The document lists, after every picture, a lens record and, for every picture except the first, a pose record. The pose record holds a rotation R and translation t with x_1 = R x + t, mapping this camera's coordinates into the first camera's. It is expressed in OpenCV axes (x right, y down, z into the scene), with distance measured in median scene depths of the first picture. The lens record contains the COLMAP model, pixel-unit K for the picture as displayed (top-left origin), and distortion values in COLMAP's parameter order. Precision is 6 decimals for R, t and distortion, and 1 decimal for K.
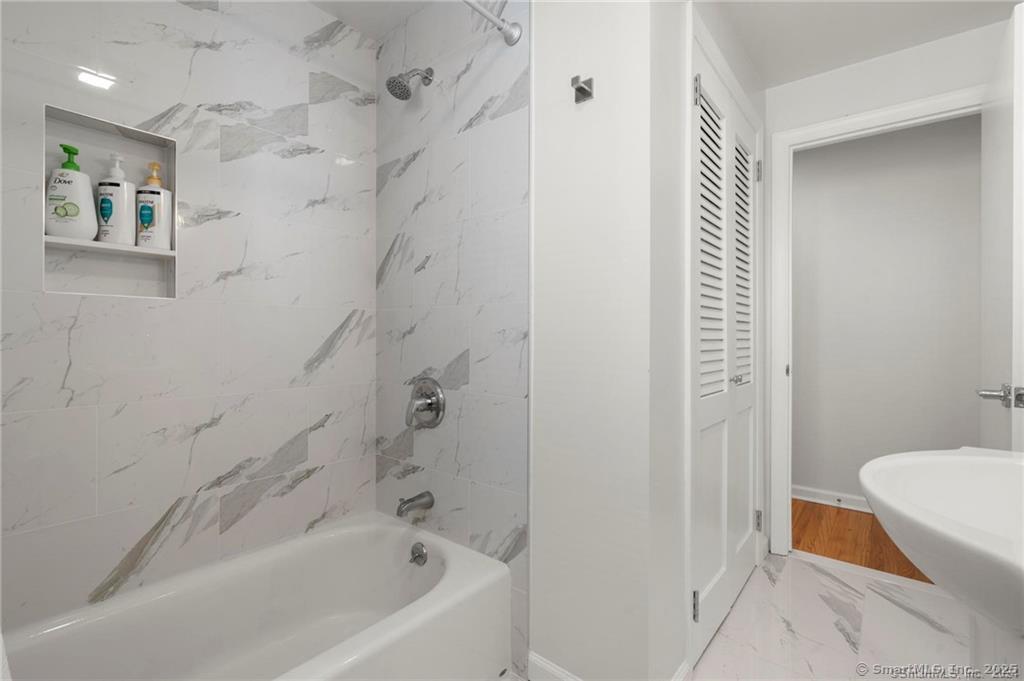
lens RADIAL K [[477.5, 0, 512.0], [0, 477.5, 340.5], [0, 0, 1]] dist [-0.000048, -0.000047]
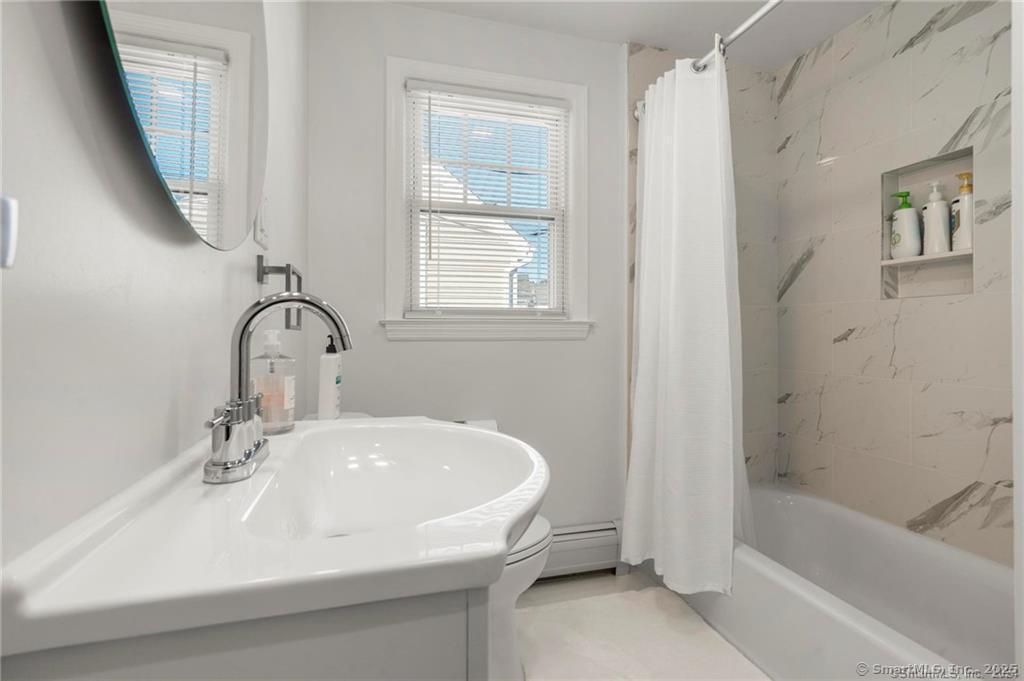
lens RADIAL K [[474.5, 0, 508.8], [0, 474.5, 321.3], [0, 0, 1]] dist [-0.000552, 0.000201]
pose [[-0.586067, -0.018967, -0.810040, 0.806619], [-0.004714, 0.999789, -0.019999, 0.002301], [0.810249, -0.007903, -0.586033, 0.823403]]
